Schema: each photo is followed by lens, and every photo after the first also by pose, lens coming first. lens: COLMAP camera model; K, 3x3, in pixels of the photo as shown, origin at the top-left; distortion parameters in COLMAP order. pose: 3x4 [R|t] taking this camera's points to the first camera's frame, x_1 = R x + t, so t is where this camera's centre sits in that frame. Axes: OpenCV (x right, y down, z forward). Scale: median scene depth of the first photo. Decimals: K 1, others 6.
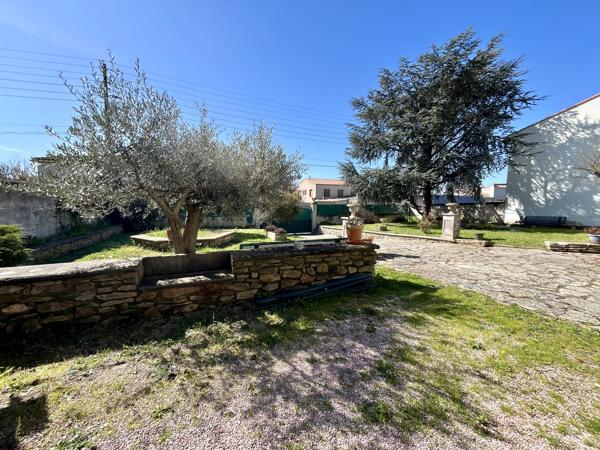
lens RADIAL K [[243.0, 0, 300.0], [0, 243.0, 225.0], [0, 0, 1]] dist [-0.001202, -0.000428]
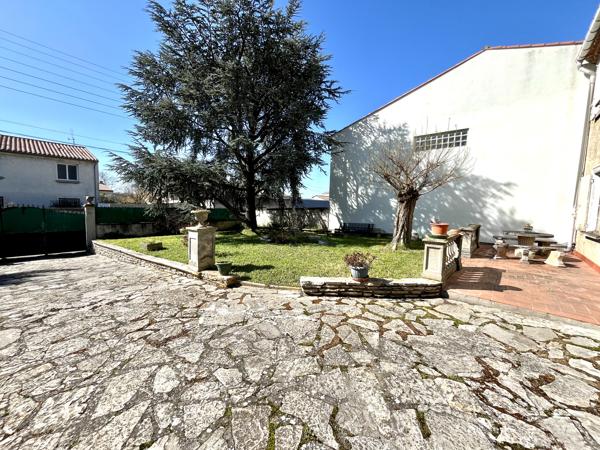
lens RADIAL K [[243.0, 0, 300.0], [0, 243.0, 225.0], [0, 0, 1]] dist [-0.001202, -0.000428]
pose [[0.897396, -0.024709, 0.440535, 0.375039], [0.028569, 0.999590, -0.002130, -0.027362], [-0.440301, 0.014497, 0.897733, 0.235193]]
